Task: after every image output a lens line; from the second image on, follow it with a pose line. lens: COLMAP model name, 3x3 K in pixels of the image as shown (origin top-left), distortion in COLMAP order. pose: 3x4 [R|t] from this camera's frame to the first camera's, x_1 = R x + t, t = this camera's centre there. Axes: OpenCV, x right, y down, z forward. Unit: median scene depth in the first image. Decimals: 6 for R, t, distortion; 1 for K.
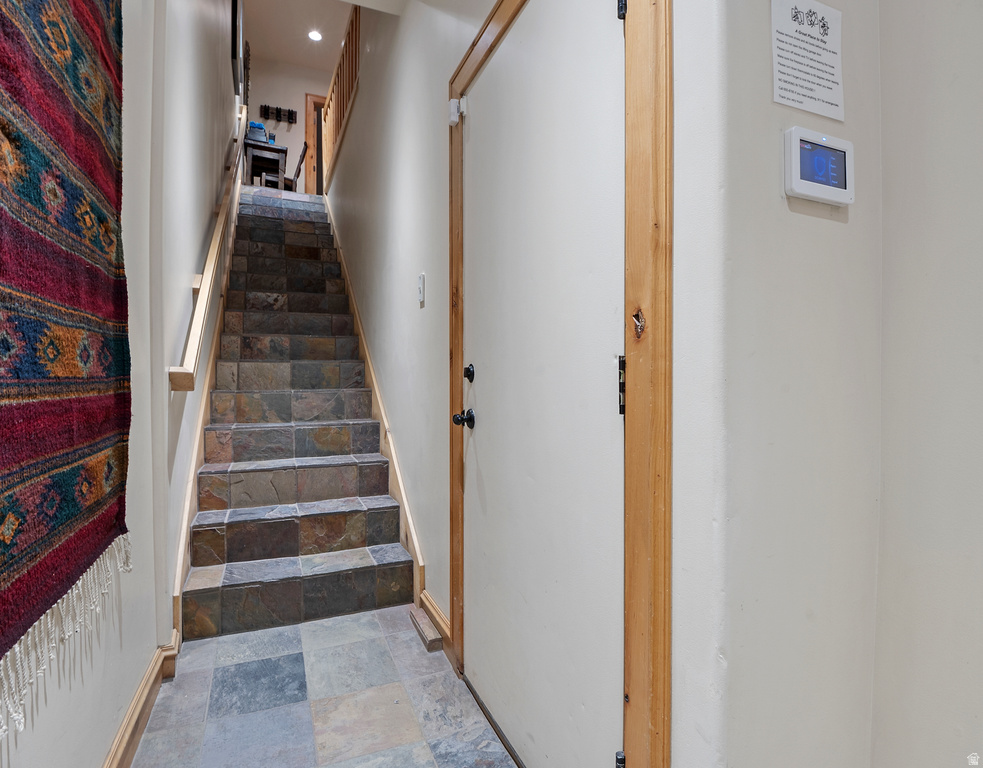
lens RADIAL K [[532.7, 0, 495.1], [0, 532.7, 384.9], [0, 0, 1]] dist [-0.011120, -0.010637]
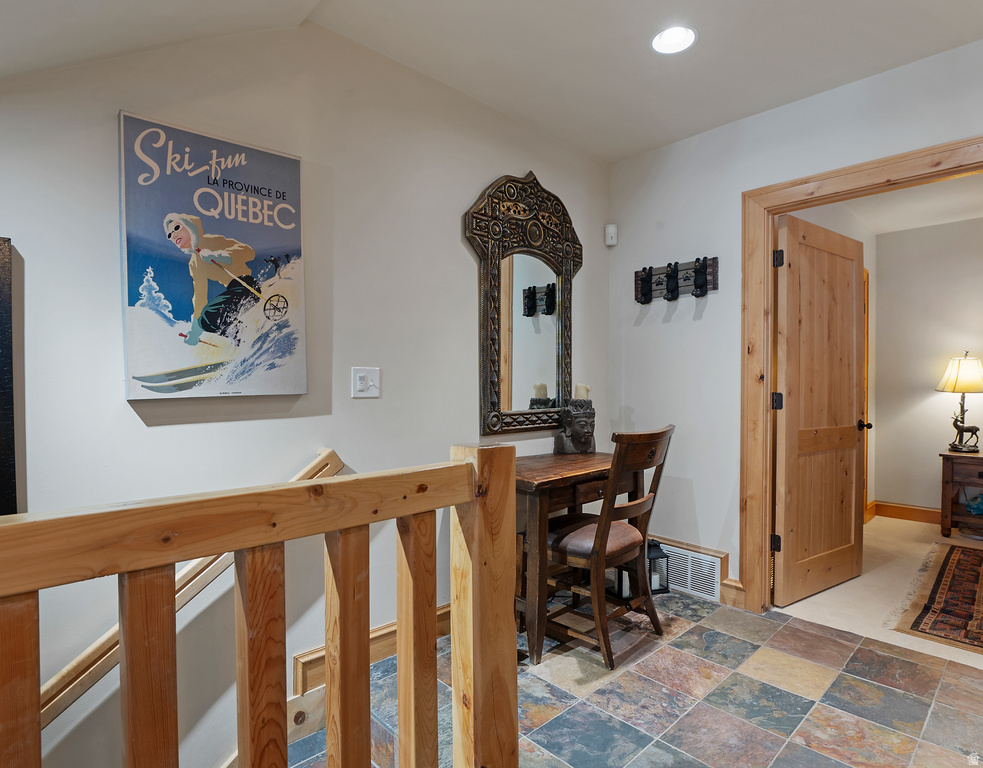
lens RADIAL K [[532.7, 0, 496.8], [0, 532.7, 385.7], [0, 0, 1]] dist [-0.011120, -0.010637]
pose [[0.348476, 0.003809, -0.937310, -0.091319], [-0.007497, 0.999971, 0.001277, -0.432483], [0.937288, 0.006582, 0.348495, 0.742442]]
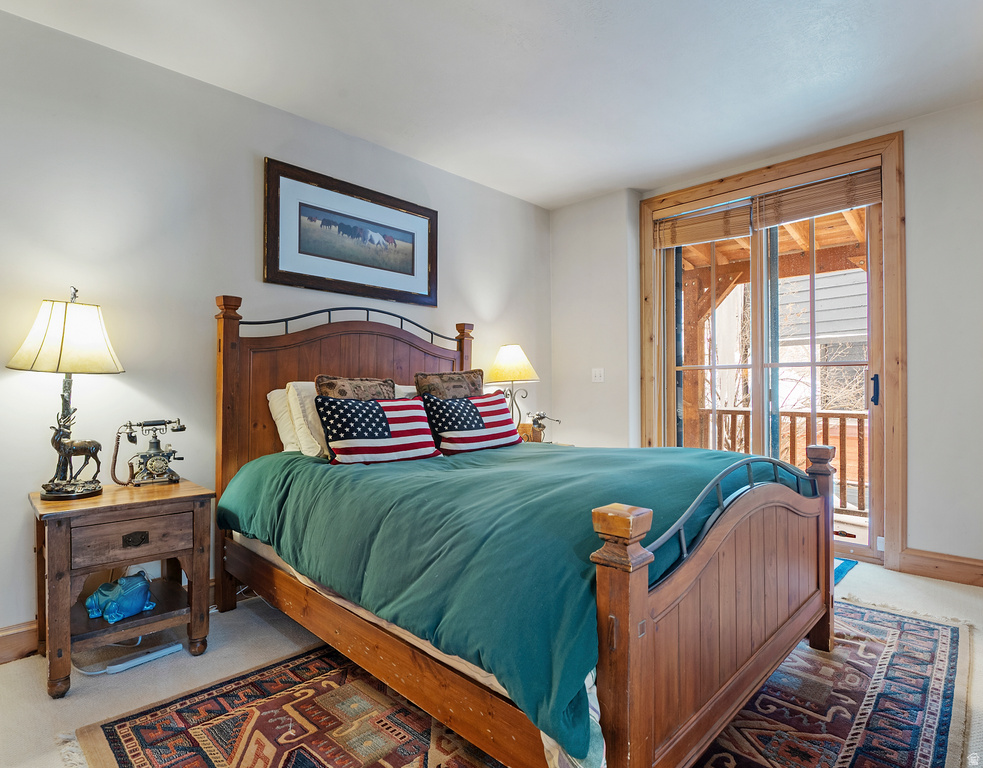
lens RADIAL K [[532.7, 0, 493.4], [0, 532.7, 384.3], [0, 0, 1]] dist [-0.011120, -0.010637]
pose [[0.921241, -0.000038, 0.388993, -0.326058], [0.003463, 0.999961, -0.008103, -0.420796], [-0.388978, 0.008811, 0.921205, 1.043053]]
